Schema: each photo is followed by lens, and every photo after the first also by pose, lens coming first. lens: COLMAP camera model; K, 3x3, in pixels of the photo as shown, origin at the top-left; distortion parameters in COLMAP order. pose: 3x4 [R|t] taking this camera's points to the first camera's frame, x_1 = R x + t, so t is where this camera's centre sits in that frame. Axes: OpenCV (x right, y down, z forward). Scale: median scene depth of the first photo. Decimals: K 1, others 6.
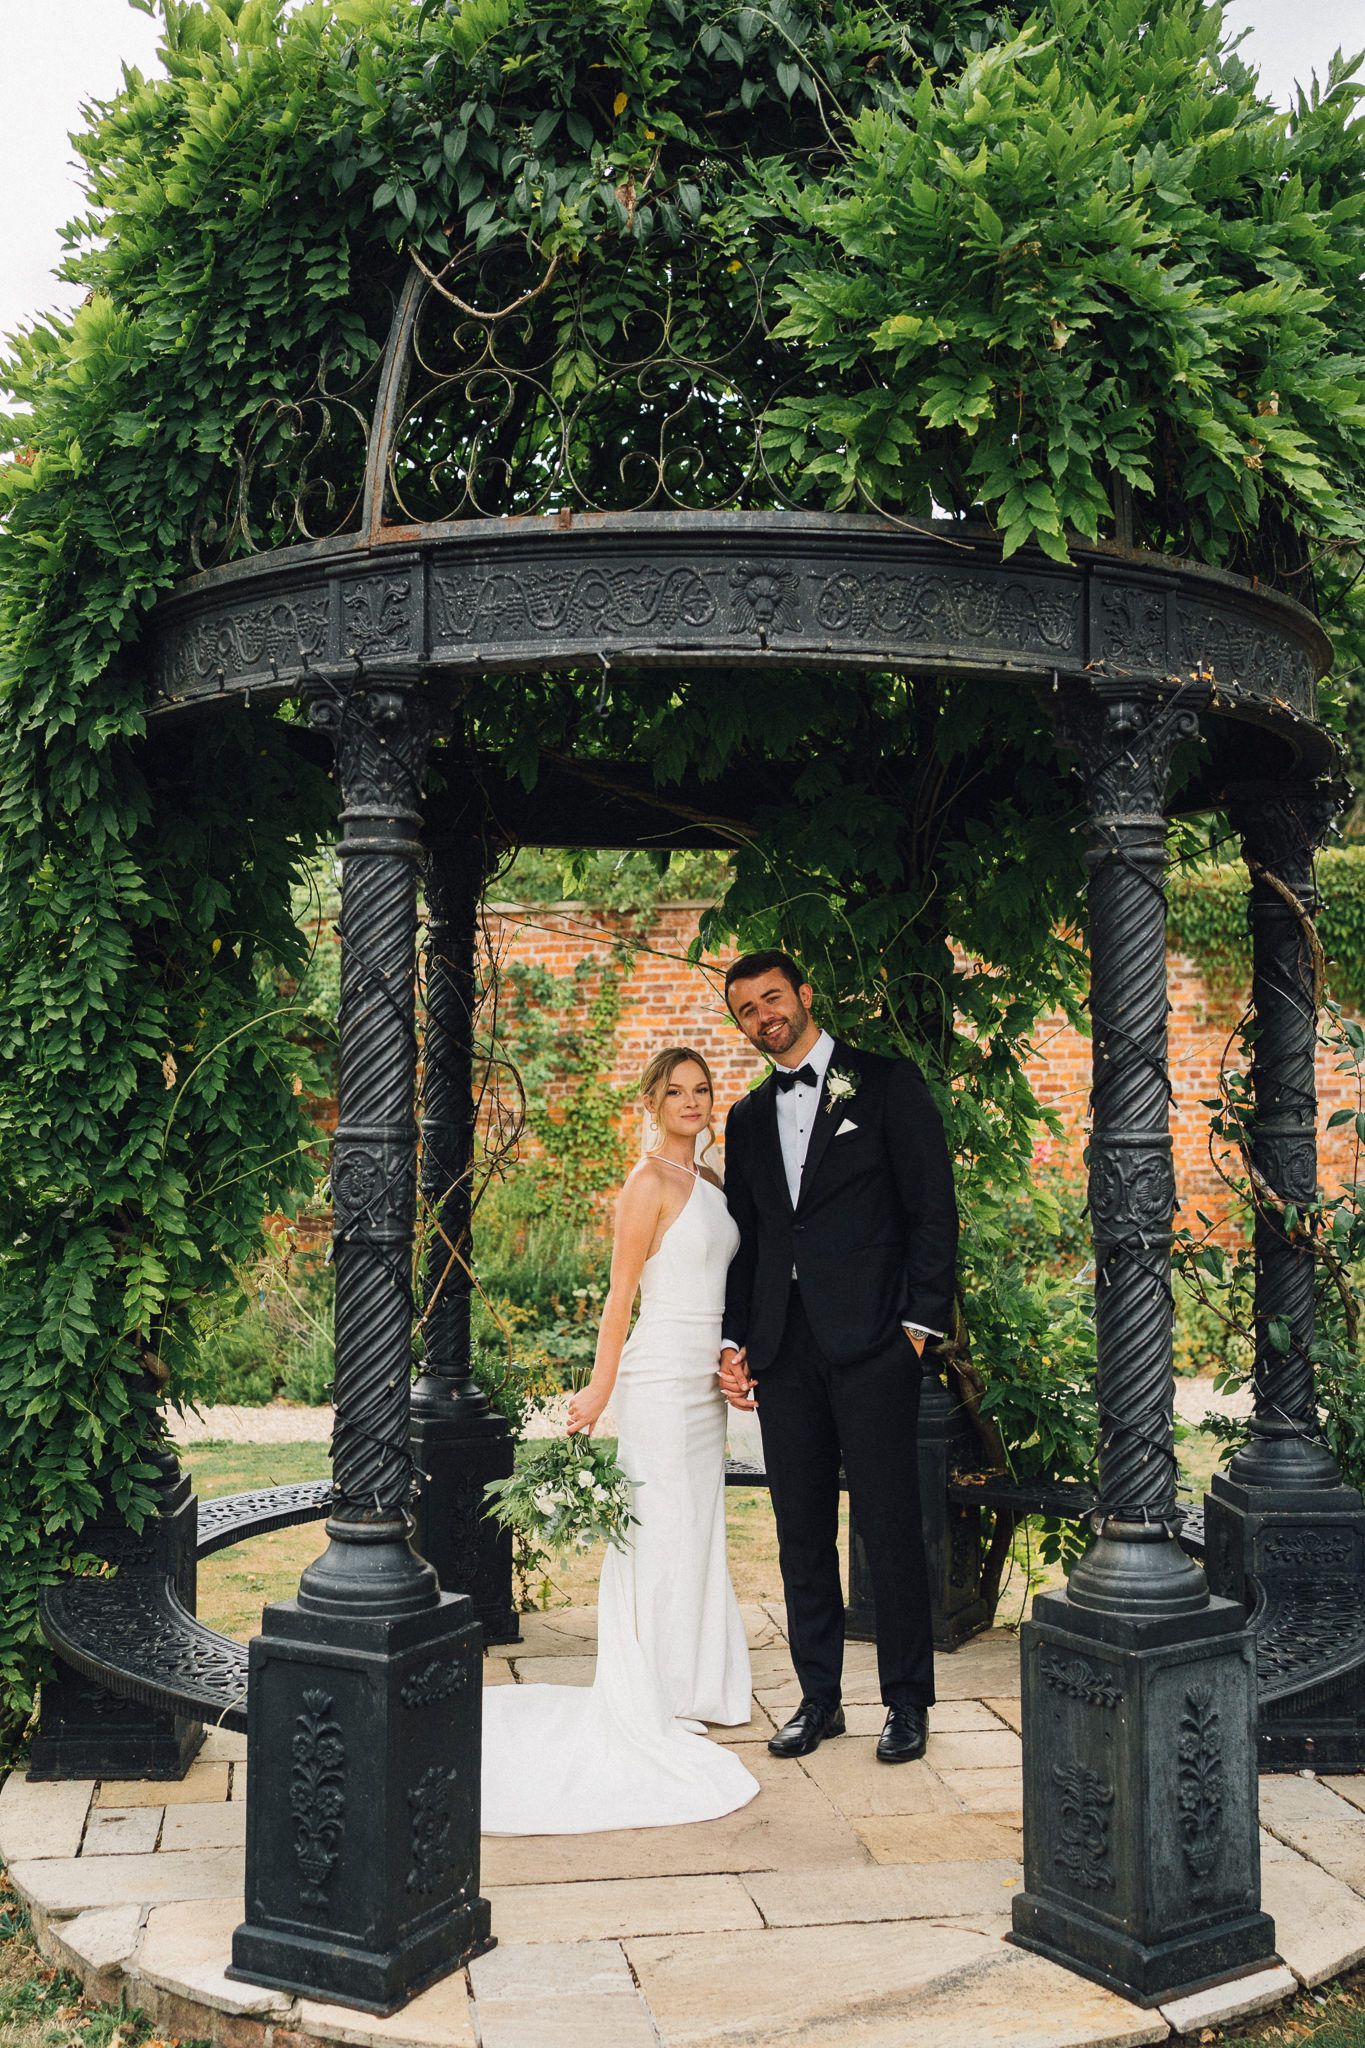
lens RADIAL K [[2253.0, 0, 660.9], [0, 2253.0, 993.0], [0, 0, 1]] dist [-0.049967, 0.204969]
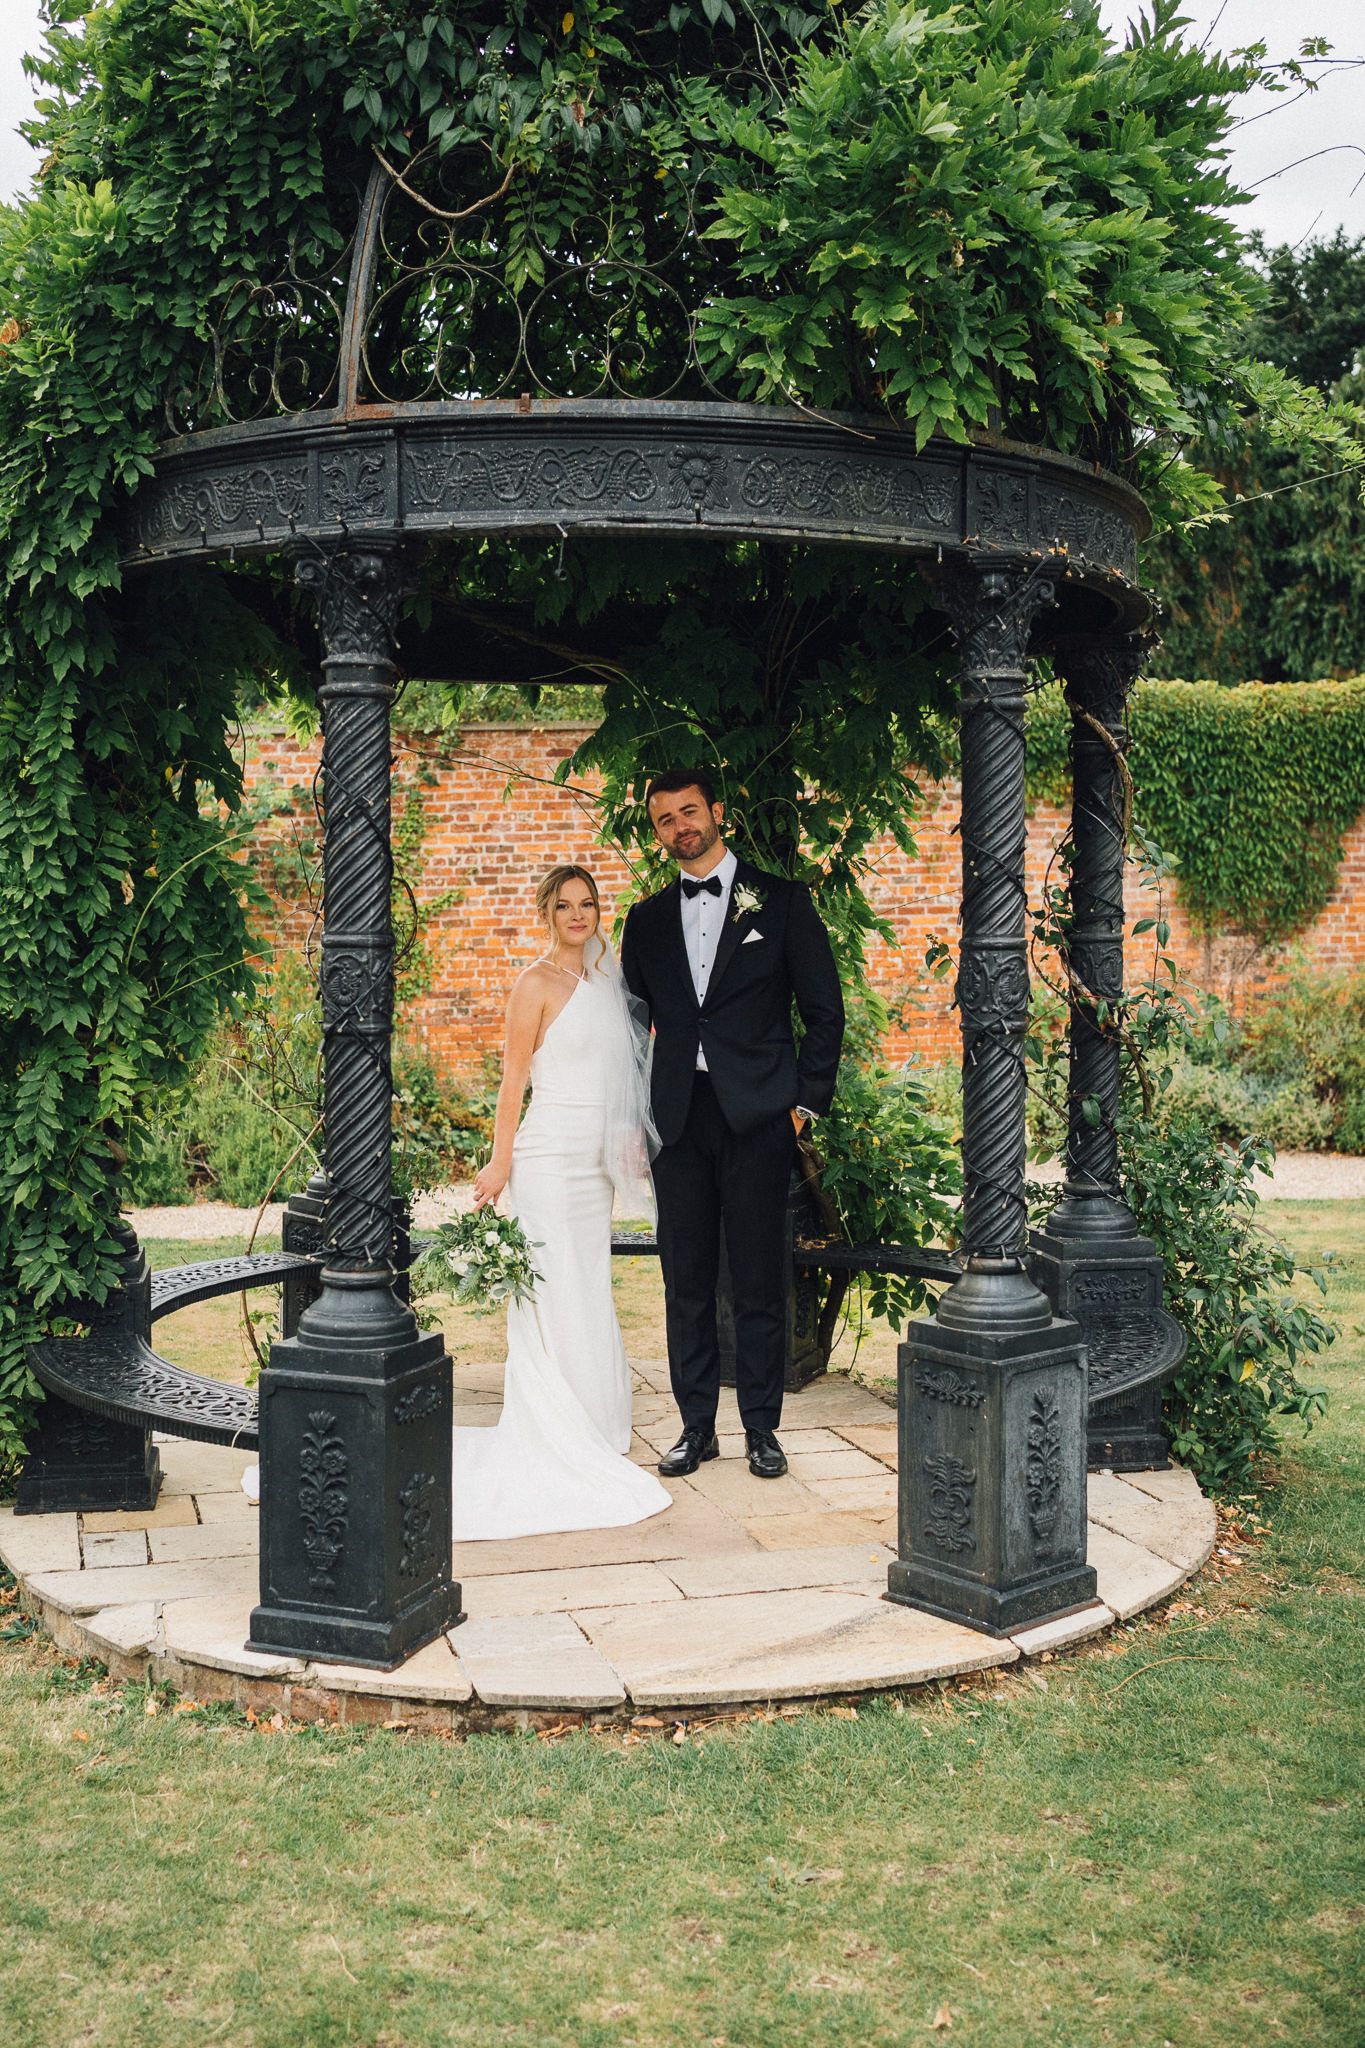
lens RADIAL K [[2258.2, 0, 676.7], [0, 2258.2, 1018.4], [0, 0, 1]] dist [-0.031824, 0.142958]
pose [[0.991904, -0.008521, 0.126703, -0.104686], [-0.003269, 0.995702, 0.092554, -0.005218], [-0.126947, -0.092219, 0.987613, -0.157819]]
